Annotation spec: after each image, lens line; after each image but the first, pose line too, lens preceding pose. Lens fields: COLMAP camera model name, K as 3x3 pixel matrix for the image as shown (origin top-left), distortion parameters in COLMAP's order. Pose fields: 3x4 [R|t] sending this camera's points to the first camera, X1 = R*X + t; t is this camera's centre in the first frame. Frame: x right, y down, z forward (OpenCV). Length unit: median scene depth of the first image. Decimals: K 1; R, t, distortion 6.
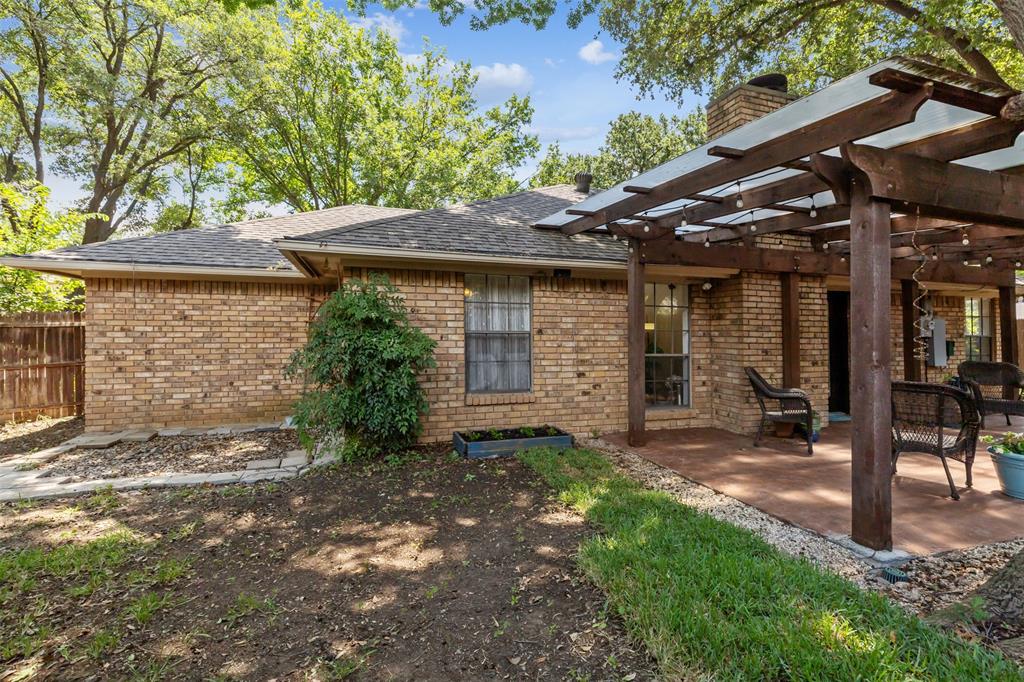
lens RADIAL K [[468.5, 0, 522.0], [0, 468.5, 340.4], [0, 0, 1]] dist [0.006149, -0.002349]
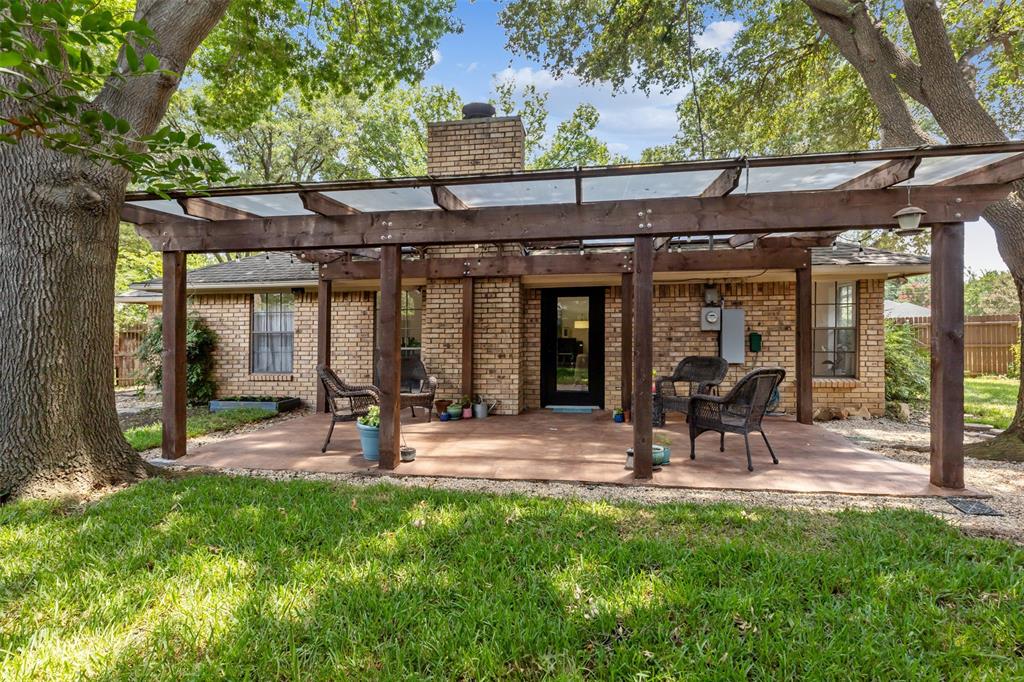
lens RADIAL K [[468.5, 0, 542.3], [0, 468.5, 342.5], [0, 0, 1]] dist [0.006149, -0.002349]
pose [[0.889534, -0.004013, -0.456852, 1.350778], [0.007294, 0.999959, 0.005419, 0.012483], [0.456812, -0.008152, 0.889526, 0.069237]]
